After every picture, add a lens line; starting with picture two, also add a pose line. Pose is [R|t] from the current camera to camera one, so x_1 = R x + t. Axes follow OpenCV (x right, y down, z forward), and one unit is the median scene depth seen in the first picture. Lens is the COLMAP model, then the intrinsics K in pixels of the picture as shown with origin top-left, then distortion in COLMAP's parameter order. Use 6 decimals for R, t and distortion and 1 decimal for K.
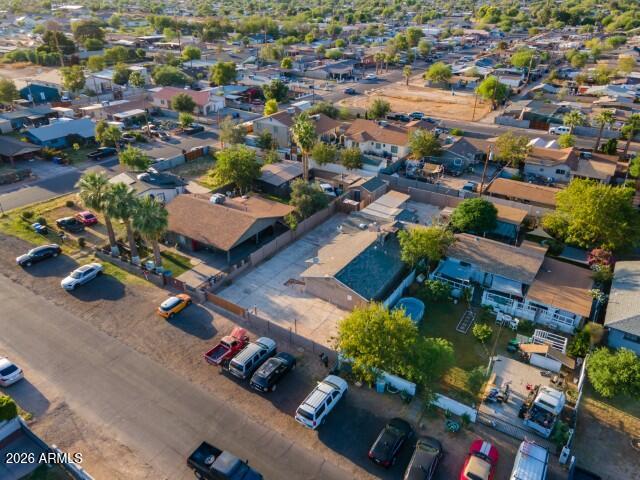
lens RADIAL K [[464.3, 0, 318.4], [0, 464.3, 239.4], [0, 0, 1]] dist [0.038353, 0.008941]
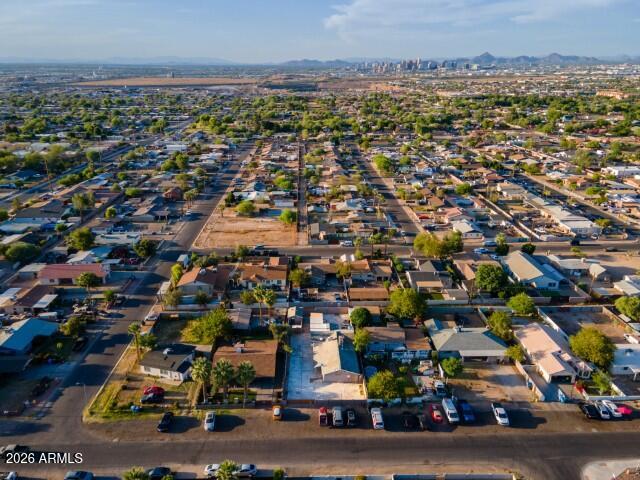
lens RADIAL K [[464.3, 0, 318.4], [0, 464.3, 239.4], [0, 0, 1]] dist [0.038353, 0.008941]
pose [[0.821939, -0.200052, 0.533287, -0.836371], [0.273276, 0.959995, -0.061070, -0.303551], [-0.499736, 0.195931, 0.843727, -0.680812]]
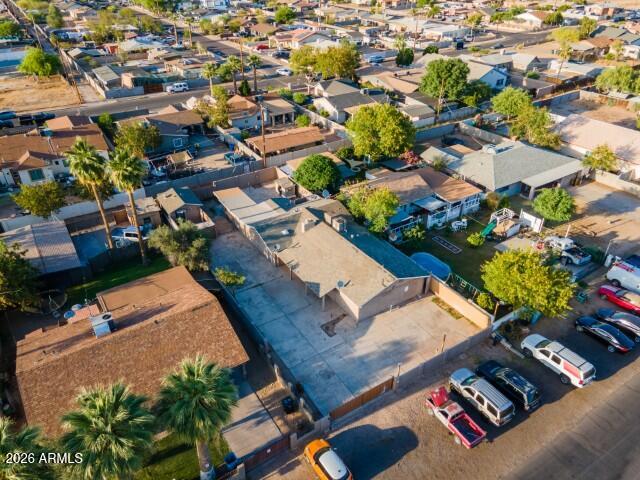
lens RADIAL K [[464.3, 0, 318.4], [0, 464.3, 239.4], [0, 0, 1]] dist [0.038353, 0.008941]
pose [[0.408821, -0.494494, 0.767034, -0.504738], [0.438908, 0.843431, 0.309812, -0.241092], [-0.800140, 0.210000, 0.561850, 0.477163]]
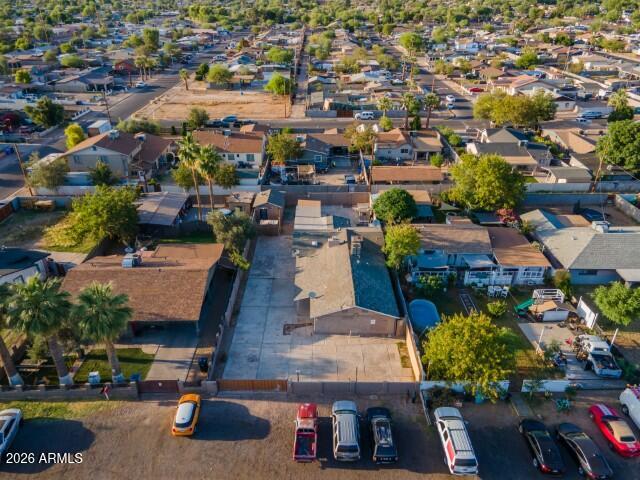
lens RADIAL K [[464.3, 0, 318.4], [0, 464.3, 239.4], [0, 0, 1]] dist [0.038353, 0.008941]
pose [[0.836596, -0.263881, 0.480077, -0.329913], [0.263263, 0.962174, 0.070101, -0.097111], [-0.480416, 0.067740, 0.874421, 0.184144]]
